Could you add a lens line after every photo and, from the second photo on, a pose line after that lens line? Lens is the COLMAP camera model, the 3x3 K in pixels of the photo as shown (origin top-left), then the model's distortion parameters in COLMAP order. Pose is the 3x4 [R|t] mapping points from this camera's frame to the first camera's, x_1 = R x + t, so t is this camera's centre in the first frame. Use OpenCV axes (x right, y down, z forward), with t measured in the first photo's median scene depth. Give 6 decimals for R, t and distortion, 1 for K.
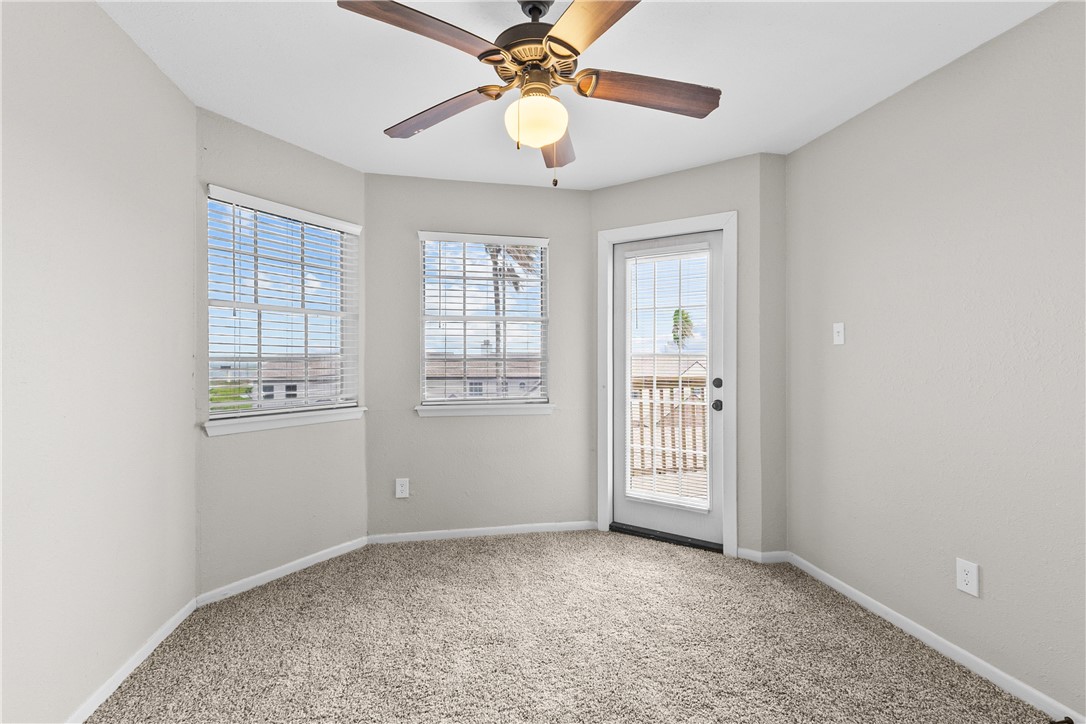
lens RADIAL K [[502.2, 0, 552.5], [0, 502.2, 357.5], [0, 0, 1]] dist [0.030464, -0.008456]
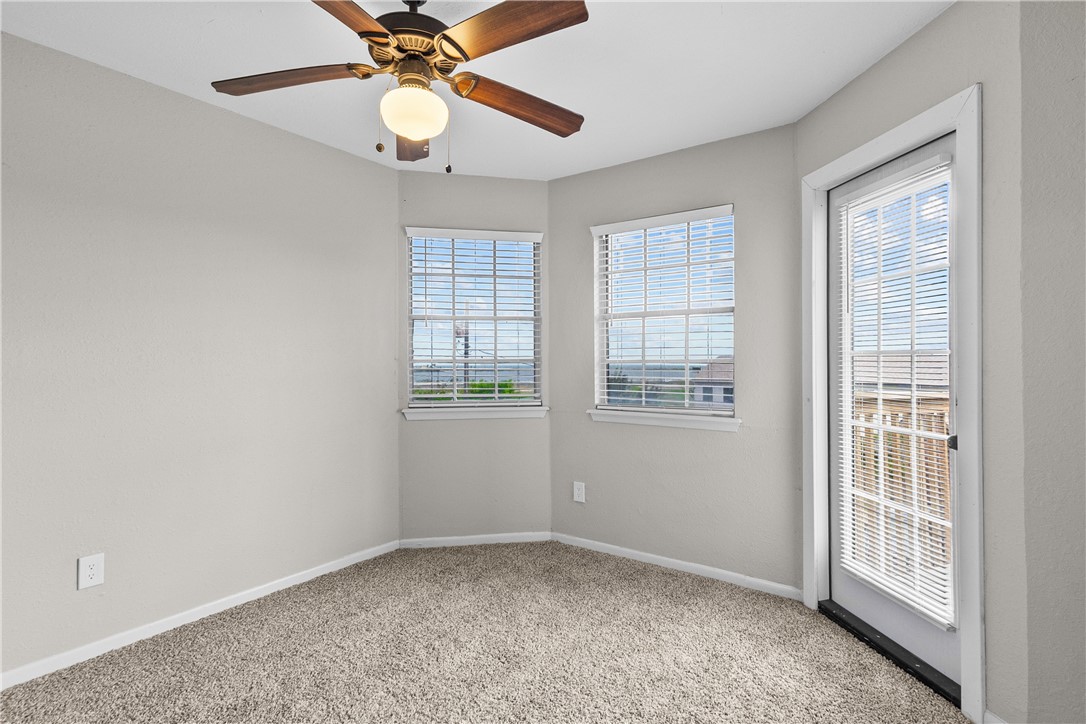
lens RADIAL K [[534.4, 0, 524.0], [0, 534.4, 362.5], [0, 0, 1]] dist [0.003255, -0.001460]
pose [[0.670910, -0.000776, -0.741538, 0.425903], [0.004376, 0.999986, 0.002913, 0.002866], [0.741526, -0.005199, 0.670904, 0.237649]]
